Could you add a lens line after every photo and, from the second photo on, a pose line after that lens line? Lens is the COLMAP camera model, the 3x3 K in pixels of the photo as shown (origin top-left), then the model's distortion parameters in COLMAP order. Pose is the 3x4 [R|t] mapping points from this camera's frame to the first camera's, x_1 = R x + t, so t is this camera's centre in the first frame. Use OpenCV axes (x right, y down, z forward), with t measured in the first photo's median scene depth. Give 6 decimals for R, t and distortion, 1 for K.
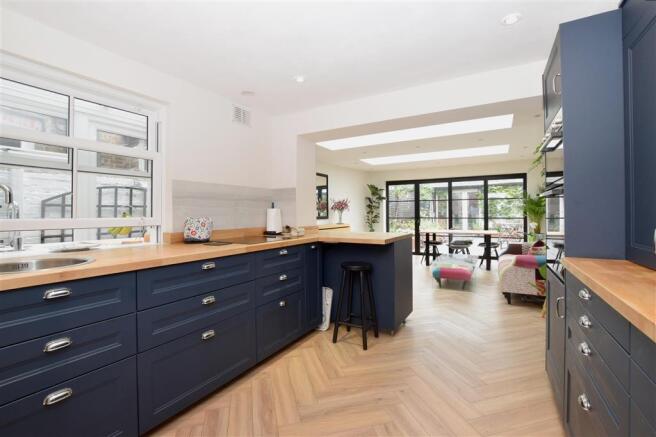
lens RADIAL K [[290.8, 0, 331.4], [0, 290.8, 216.4], [0, 0, 1]] dist [0.006207, 0.000429]
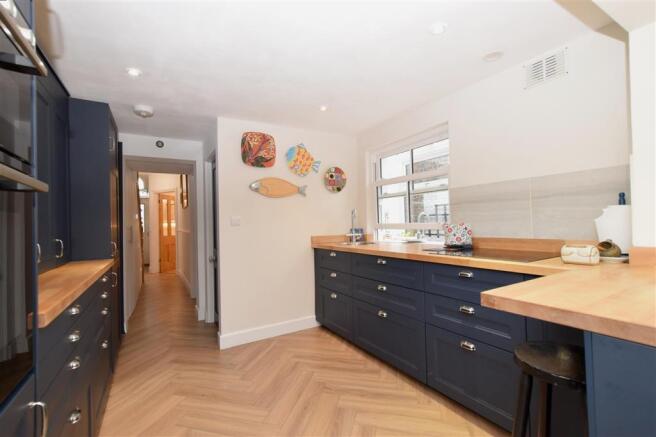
lens RADIAL K [[290.8, 0, 330.0], [0, 290.8, 219.7], [0, 0, 1]] dist [0.006207, 0.000429]
pose [[-0.482185, 0.003065, -0.876064, 0.732572], [0.024504, 0.999650, -0.009990, -0.010610], [0.875727, -0.026284, -0.482091, 1.255959]]
